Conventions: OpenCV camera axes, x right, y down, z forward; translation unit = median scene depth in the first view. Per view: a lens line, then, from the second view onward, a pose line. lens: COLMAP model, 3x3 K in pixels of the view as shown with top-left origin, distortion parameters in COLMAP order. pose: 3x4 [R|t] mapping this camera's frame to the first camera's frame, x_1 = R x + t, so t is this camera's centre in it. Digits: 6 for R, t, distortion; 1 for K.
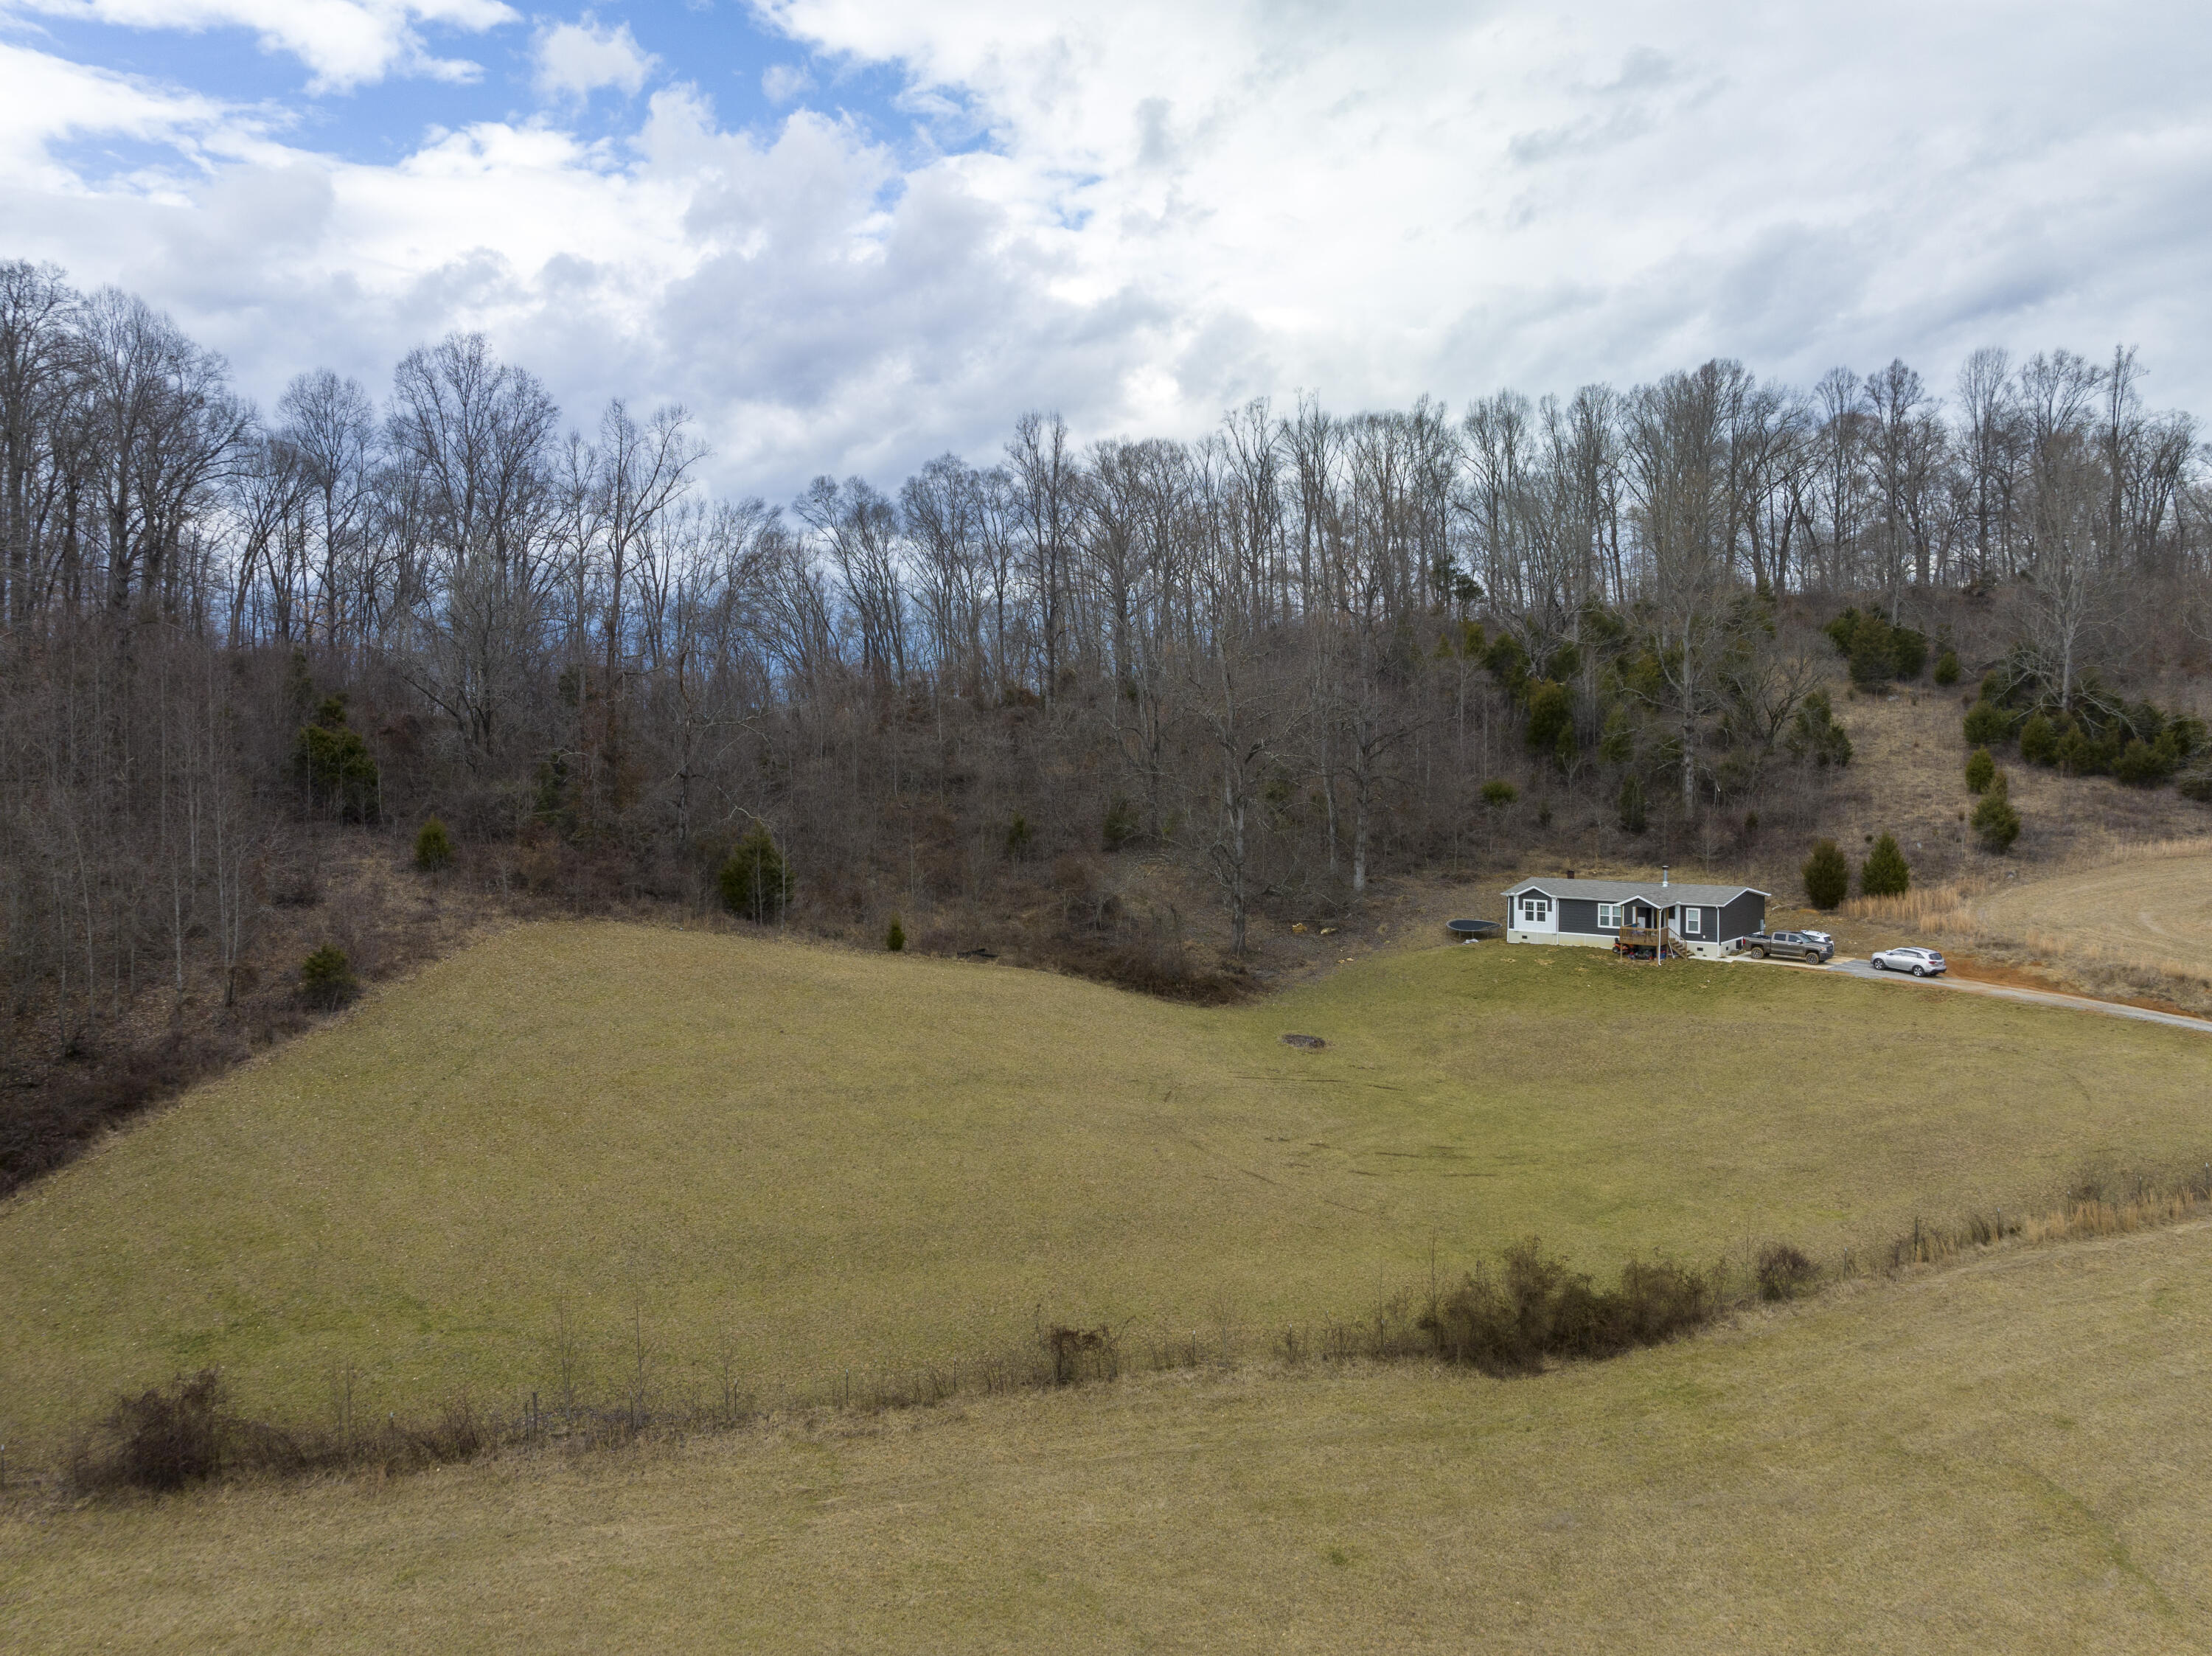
lens RADIAL K [[1555.7, 0, 1116.8], [0, 1555.7, 825.6], [0, 0, 1]] dist [-0.038356, -0.003280]
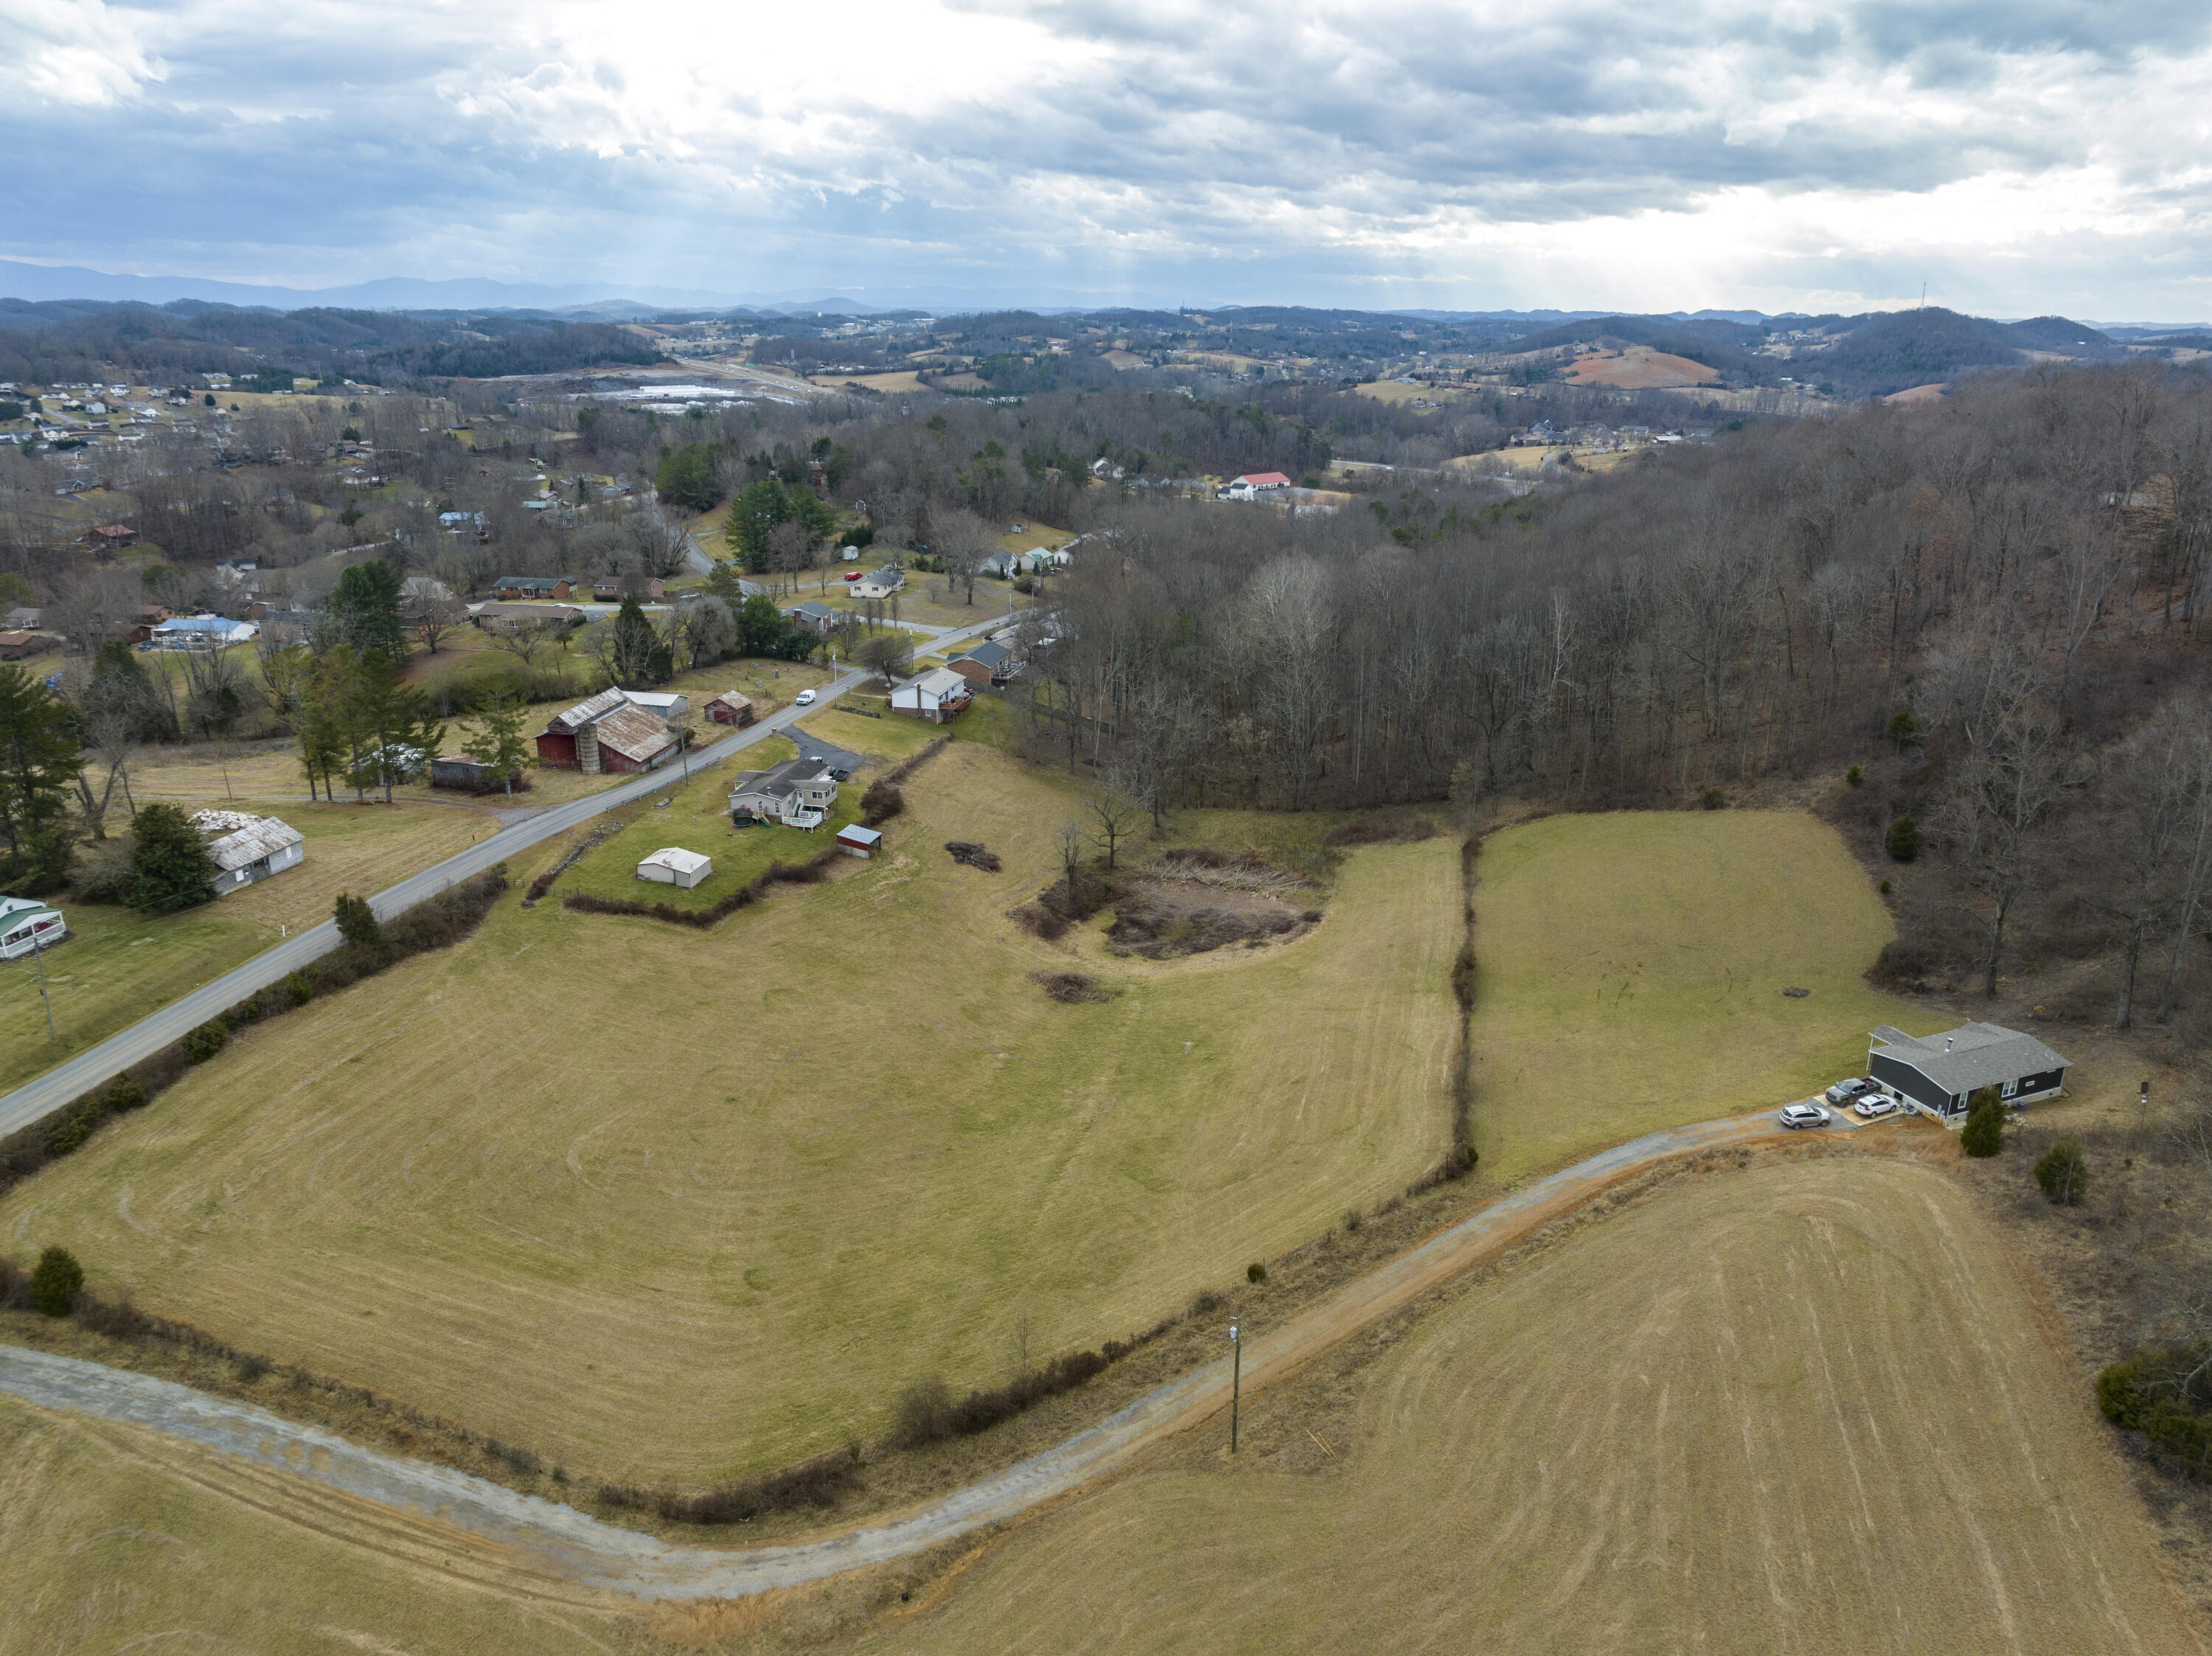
lens RADIAL K [[1558.9, 0, 1116.5], [0, 1558.9, 823.5], [0, 0, 1]] dist [-0.057007, 0.028729]
pose [[-0.461538, 0.285408, -0.839955, 1.993368], [-0.042673, 0.938595, 0.342373, -0.653619], [0.886094, 0.193861, -0.421018, 1.001847]]
